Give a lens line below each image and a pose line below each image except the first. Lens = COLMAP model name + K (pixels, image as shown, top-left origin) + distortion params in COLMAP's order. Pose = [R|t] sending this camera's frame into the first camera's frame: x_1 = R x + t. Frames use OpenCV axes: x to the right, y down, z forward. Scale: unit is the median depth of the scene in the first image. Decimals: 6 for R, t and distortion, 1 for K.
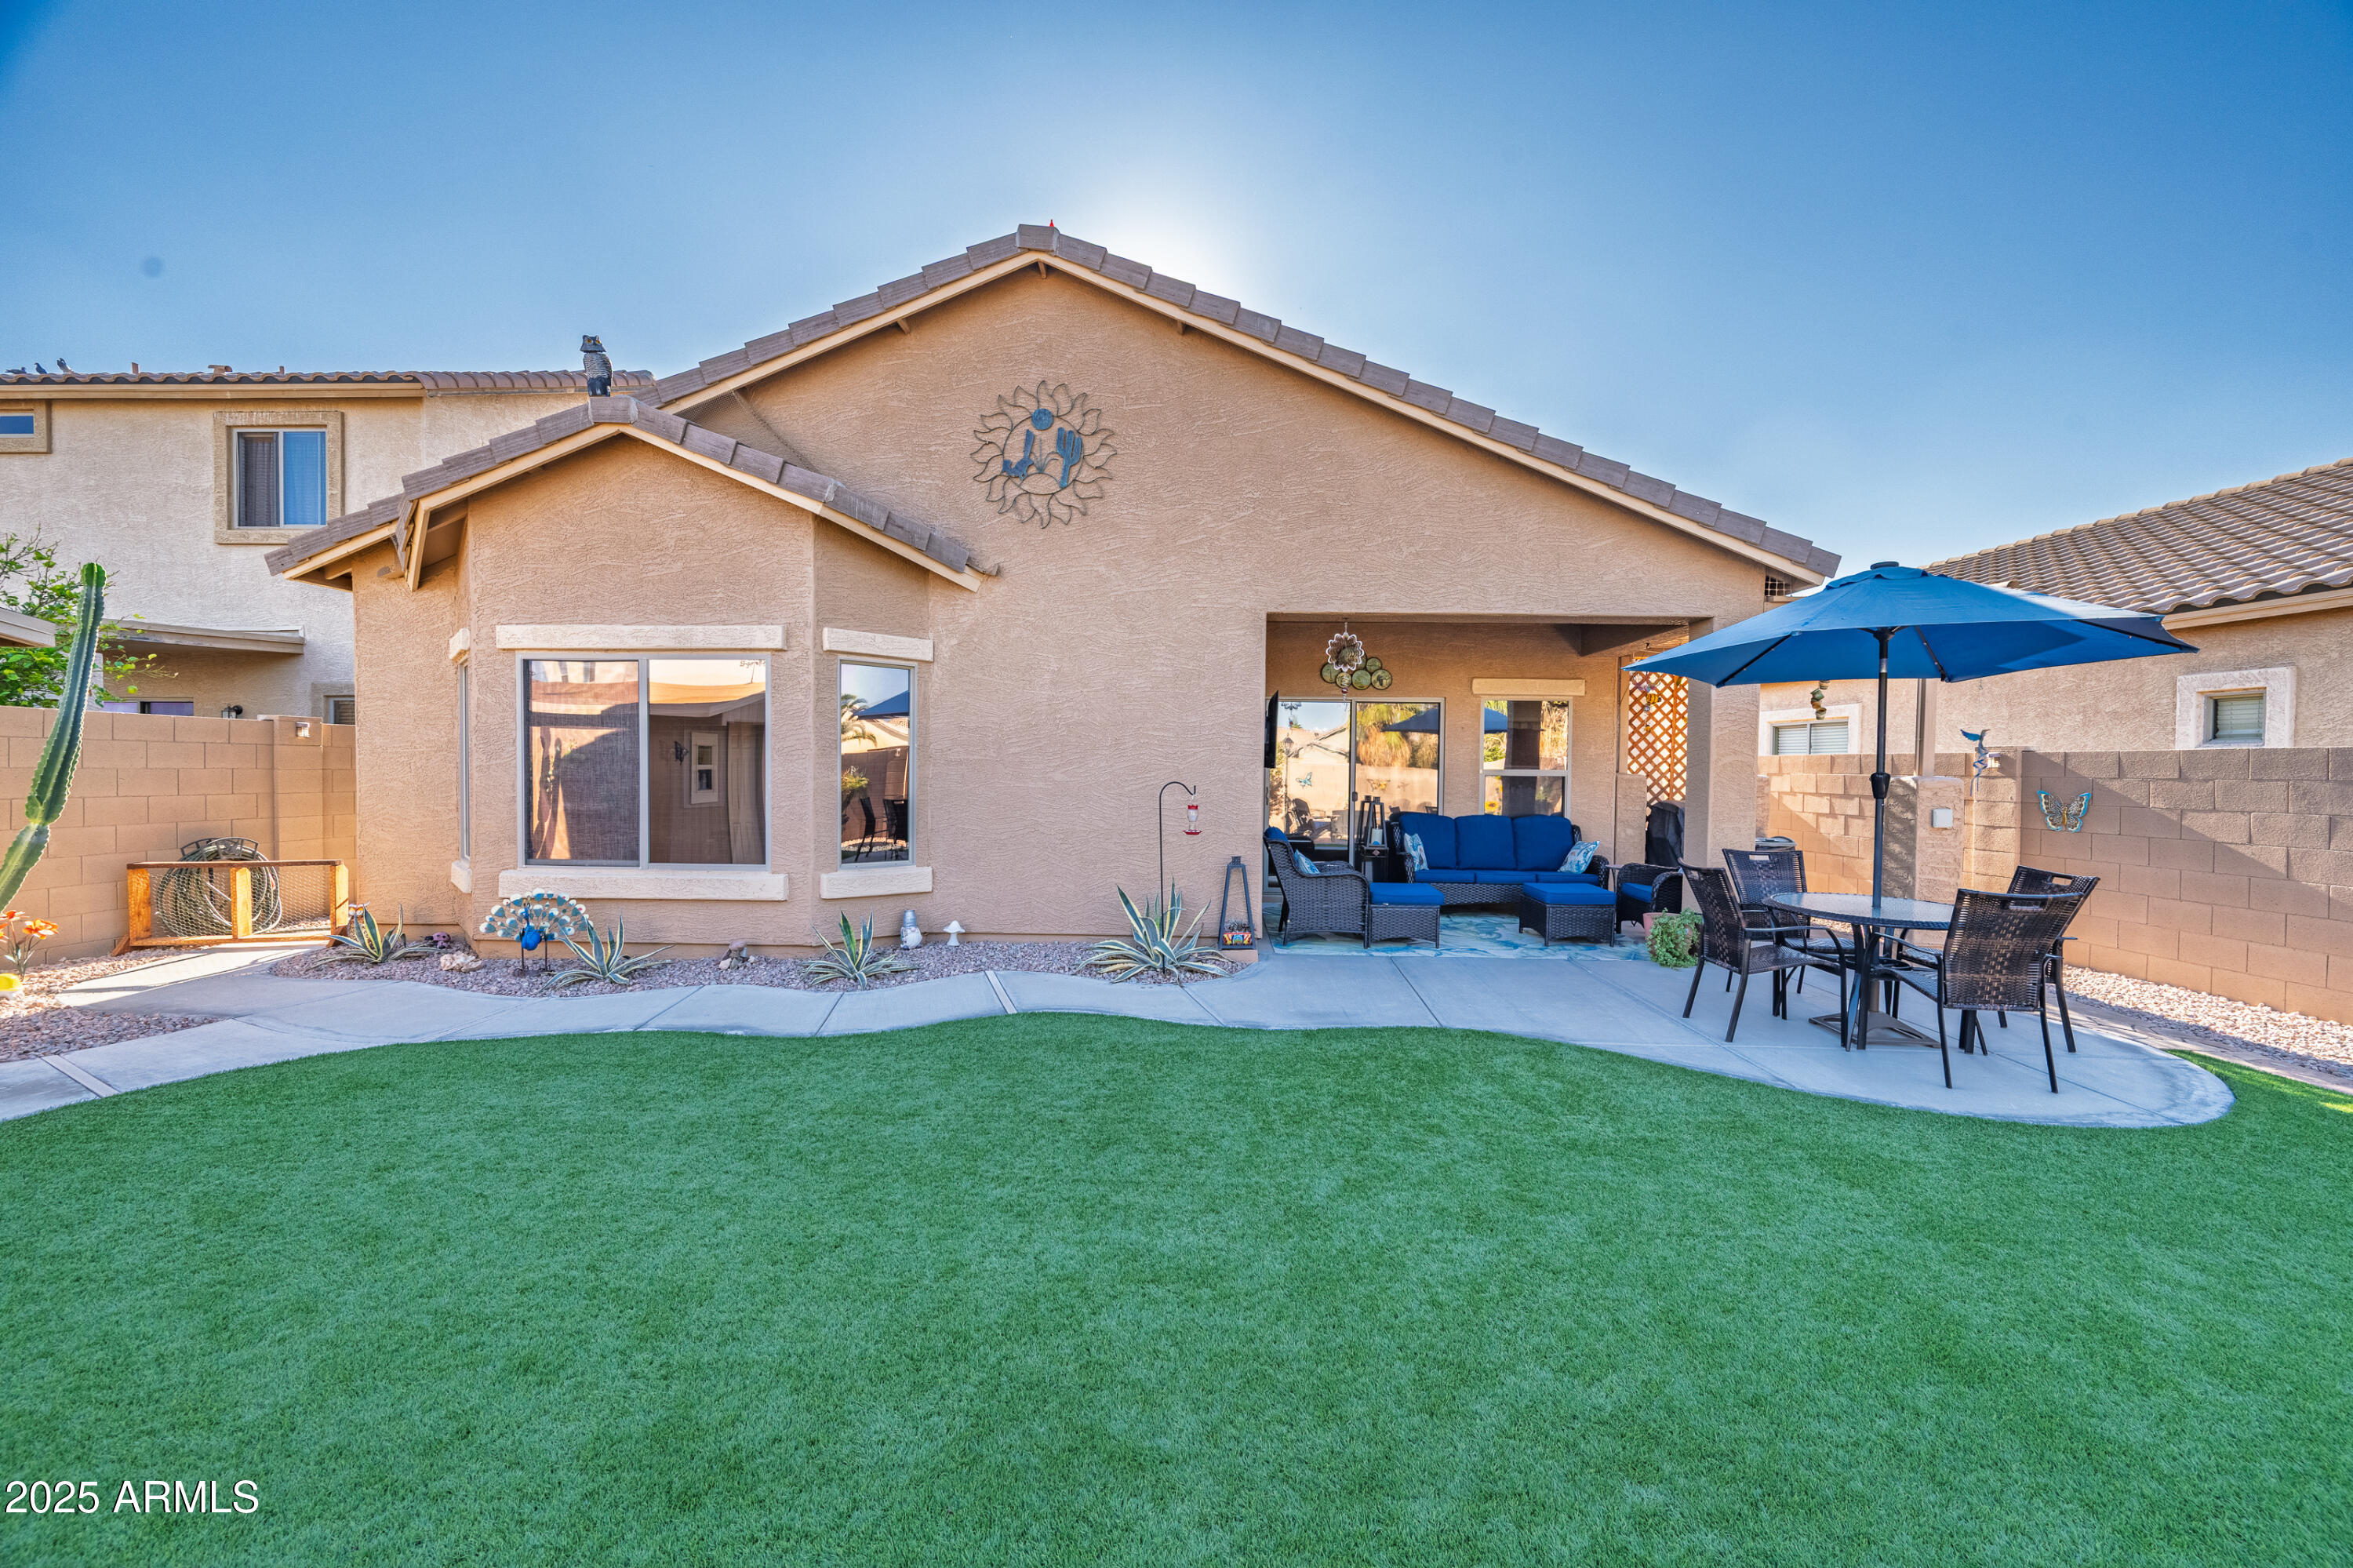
lens RADIAL K [[926.3, 0, 1178.2], [0, 926.3, 787.6], [0, 0, 1]] dist [-0.000492, 0.000090]
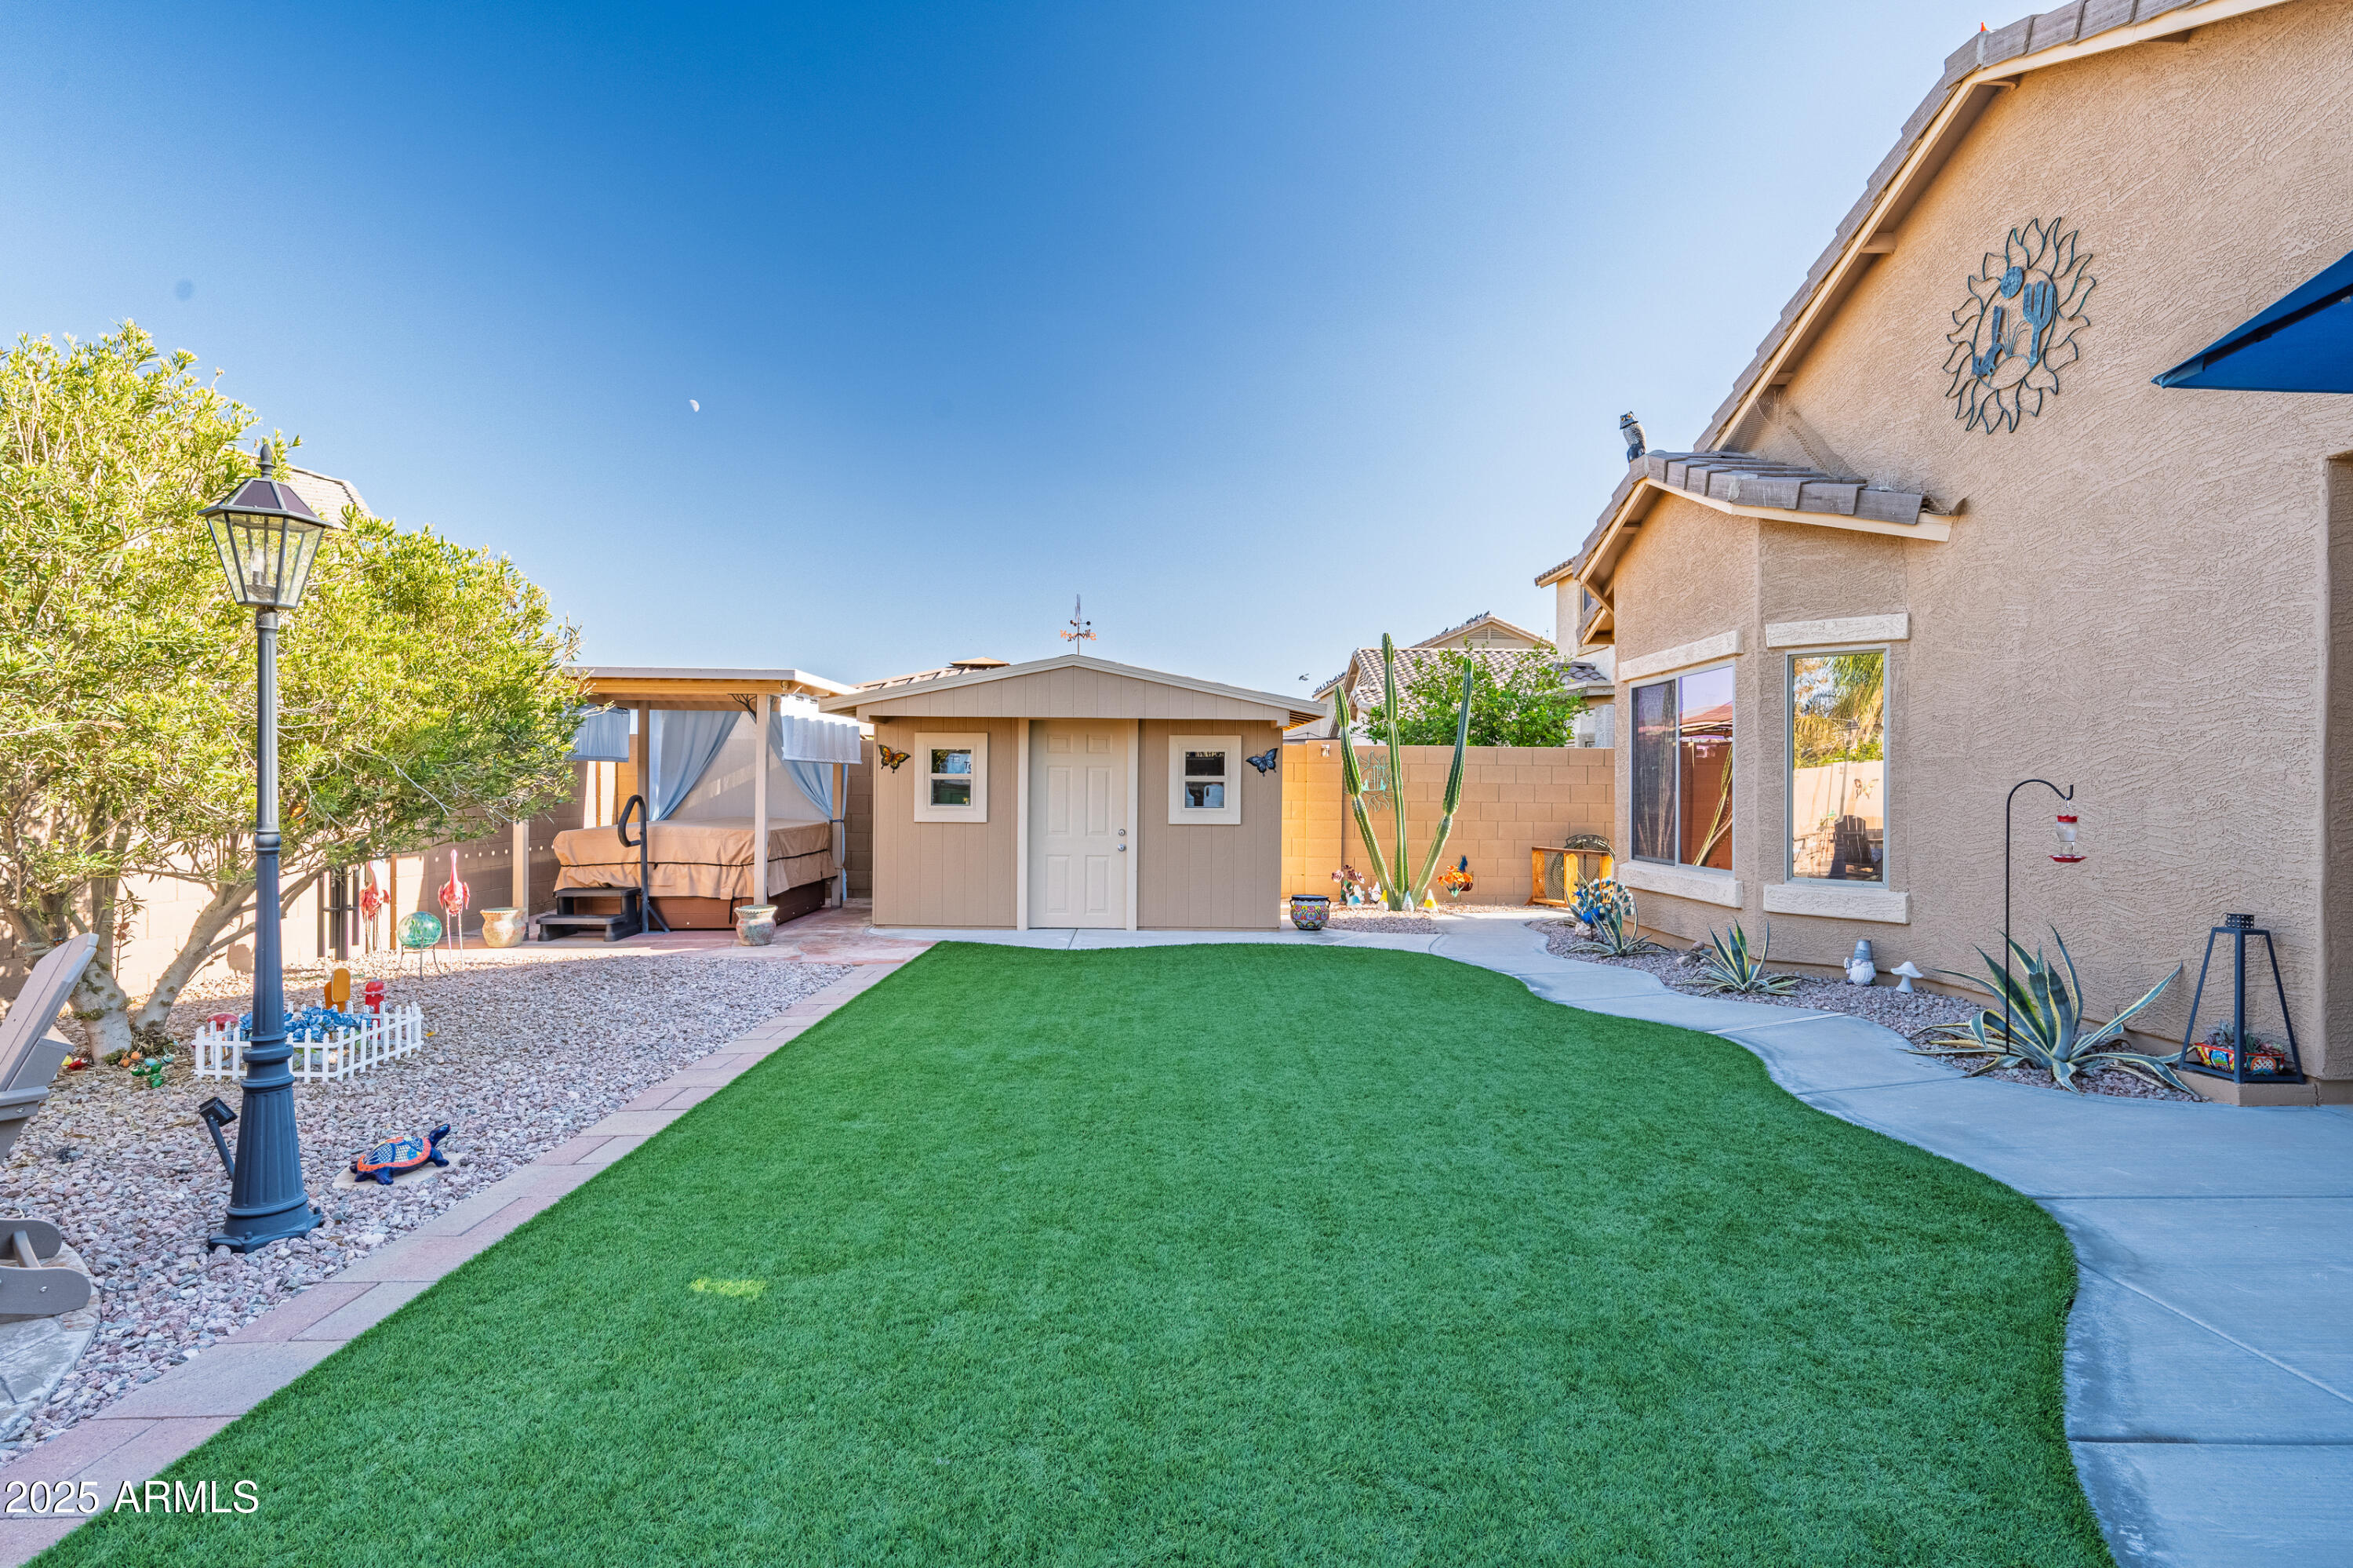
lens RADIAL K [[1154.3, 0, 1176.5], [0, 1154.3, 784.0], [0, 0, 1]] dist [-0.003494, -0.000581]
pose [[0.048199, -0.014510, -0.998732, 0.711477], [-0.026095, 0.999535, -0.015781, 0.023410], [0.998497, 0.026822, 0.047798, 0.319395]]
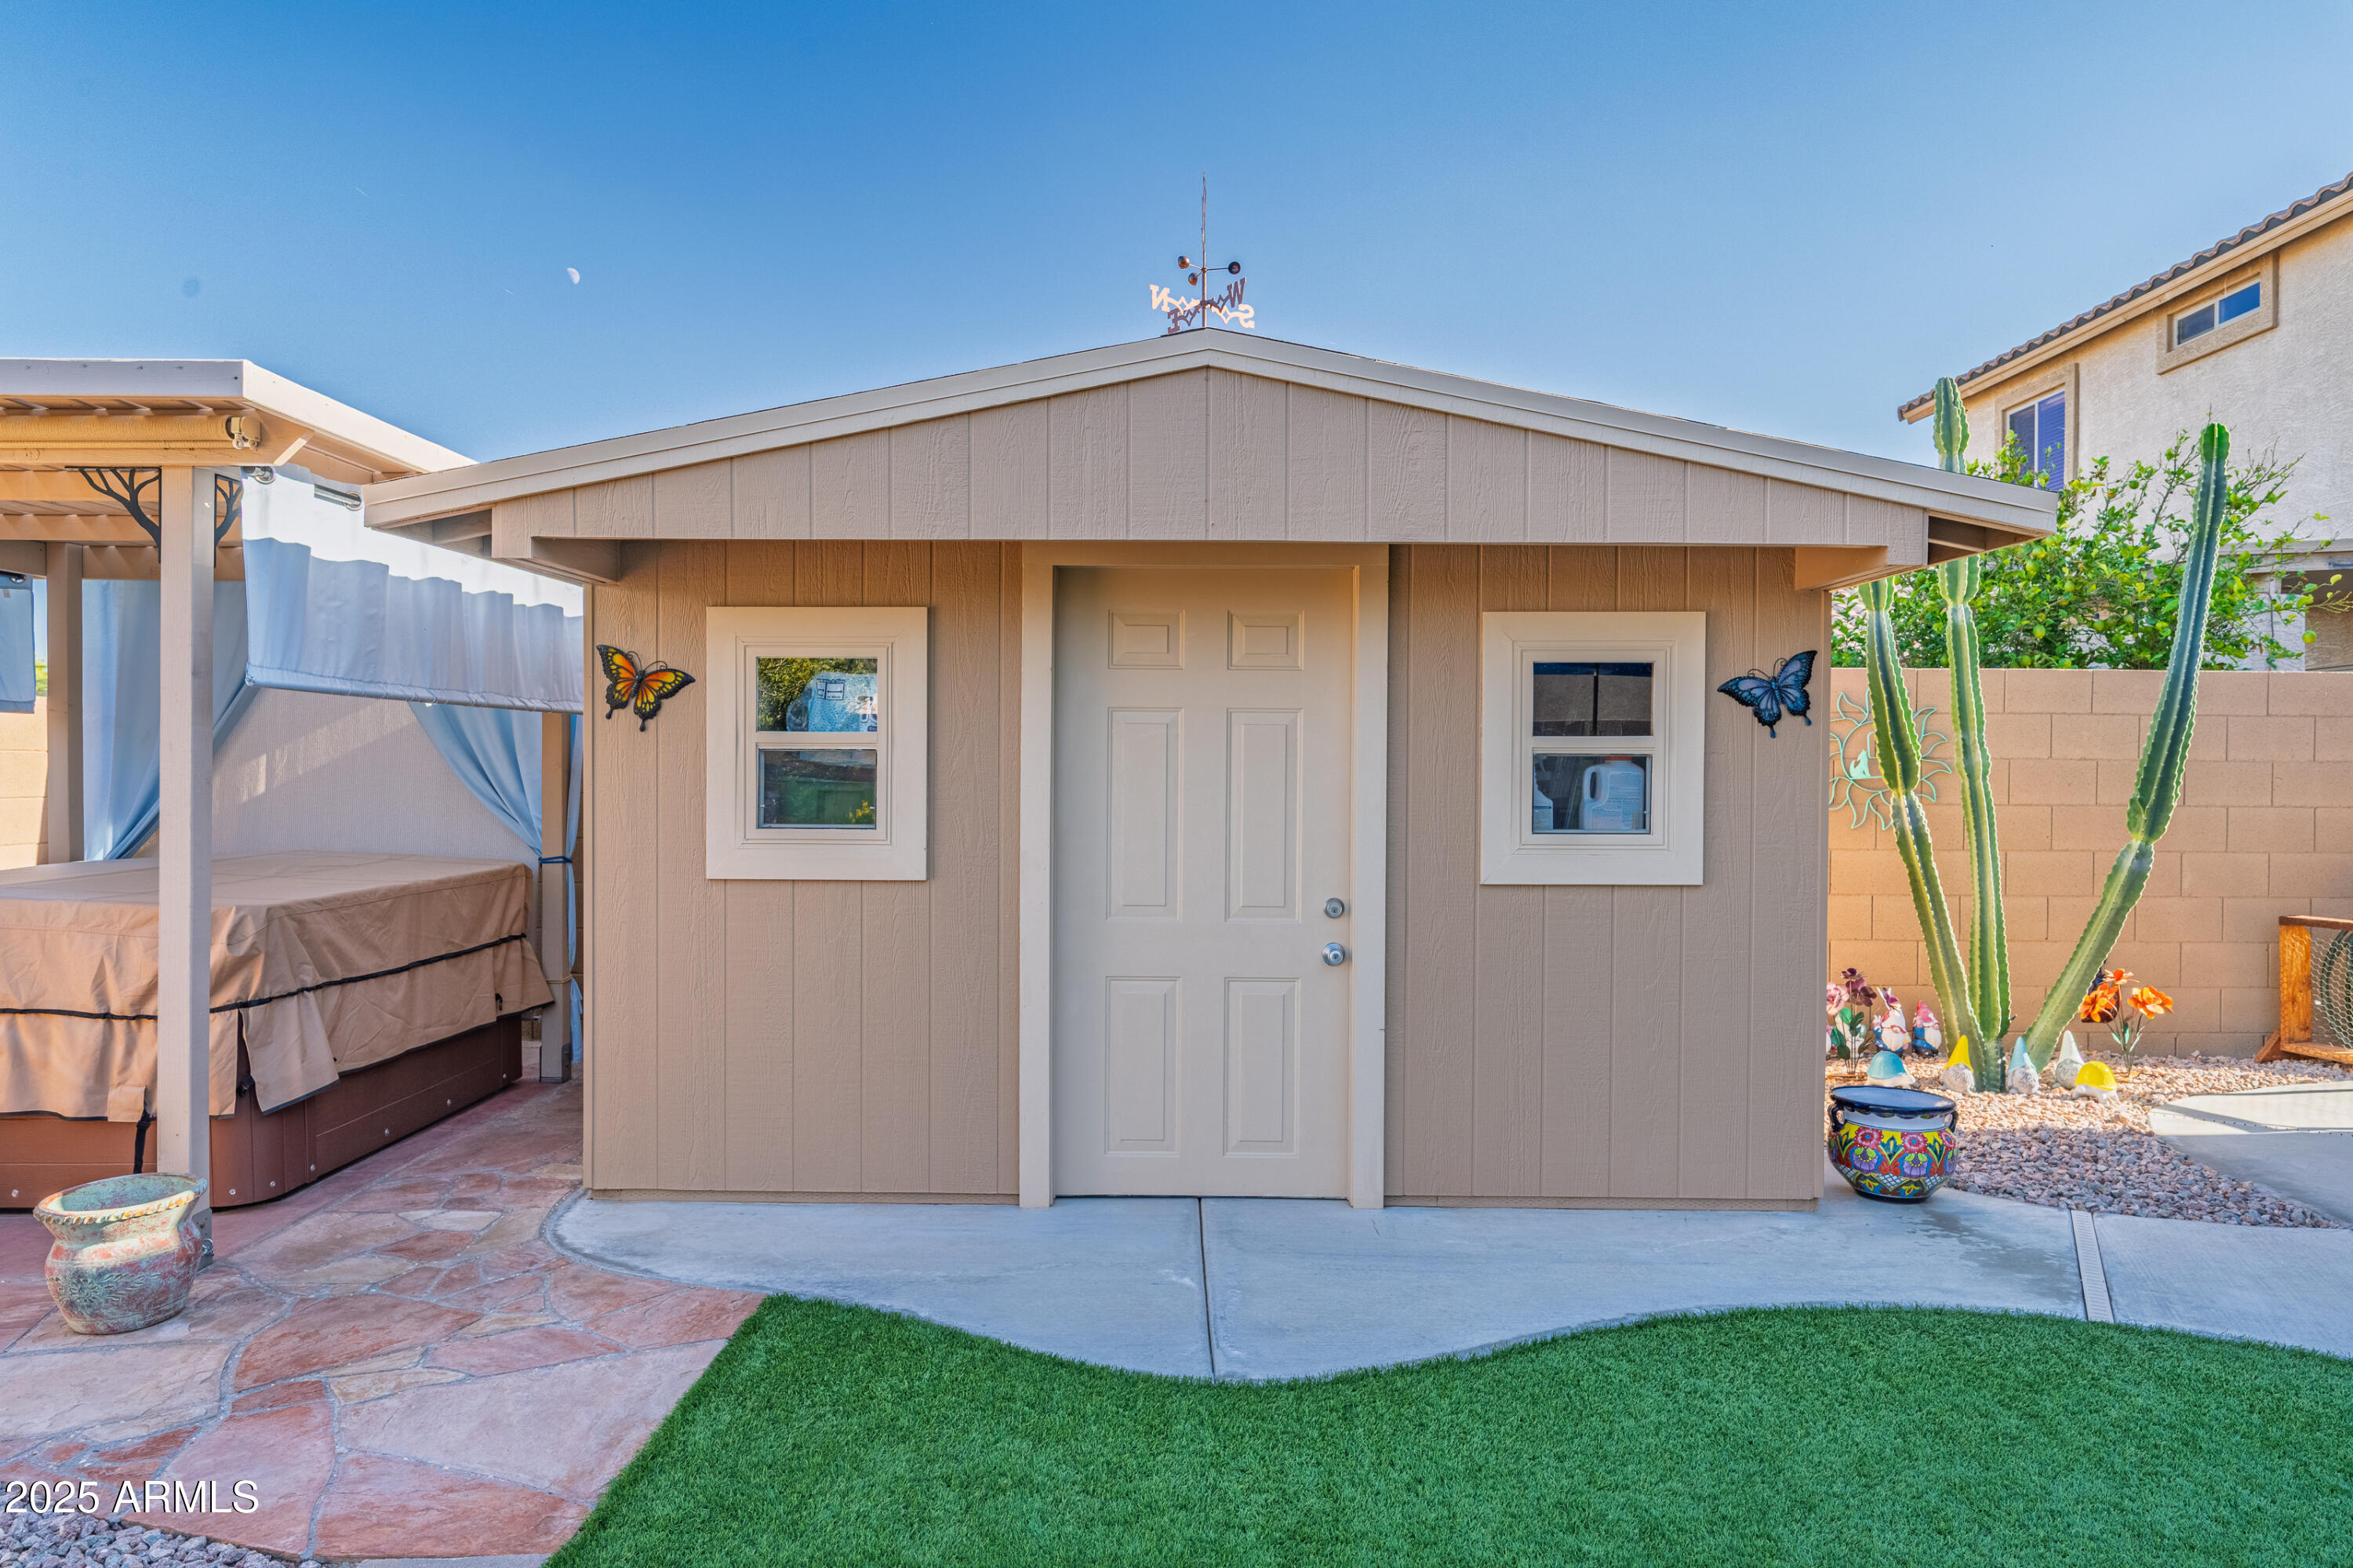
lens RADIAL K [[1524.9, 0, 1176.5], [0, 1524.9, 784.0], [0, 0, 1]] dist [-0.004642, -0.000620]
pose [[0.027048, -0.001738, -0.999633, -0.143552], [-0.023255, 0.999727, -0.002368, 0.014042], [0.999364, 0.023310, 0.027000, 0.234649]]
